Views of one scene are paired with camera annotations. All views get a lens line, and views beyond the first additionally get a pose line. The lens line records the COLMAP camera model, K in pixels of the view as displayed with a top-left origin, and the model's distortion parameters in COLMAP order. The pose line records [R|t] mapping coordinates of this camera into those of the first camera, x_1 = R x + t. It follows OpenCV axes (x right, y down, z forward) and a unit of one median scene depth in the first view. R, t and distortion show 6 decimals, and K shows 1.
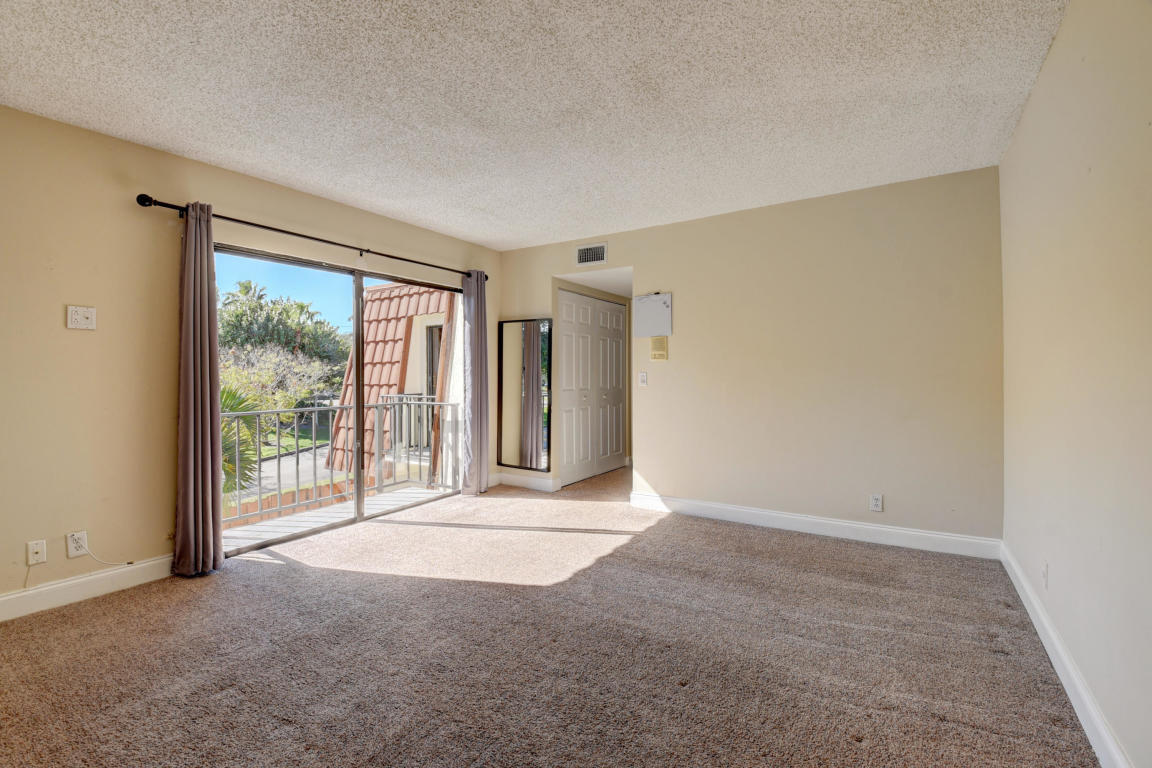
lens RADIAL K [[513.2, 0, 574.4], [0, 513.2, 368.8], [0, 0, 1]] dist [0.000242, -0.014877]
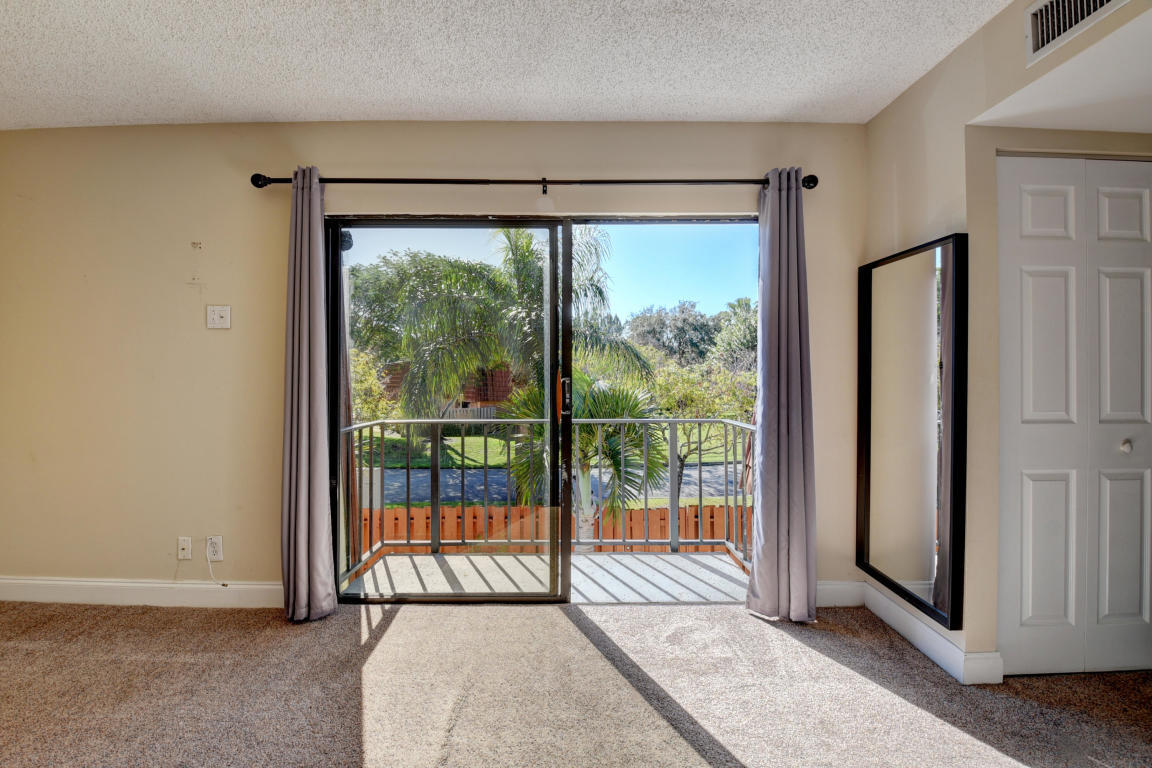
lens RADIAL K [[513.2, 0, 574.4], [0, 513.2, 368.8], [0, 0, 1]] dist [0.000242, -0.014877]
pose [[0.544040, 0.000951, -0.839058, 0.120313], [0.005176, 0.999977, 0.004490, -0.000941], [0.839043, -0.006786, 0.544023, 0.555937]]
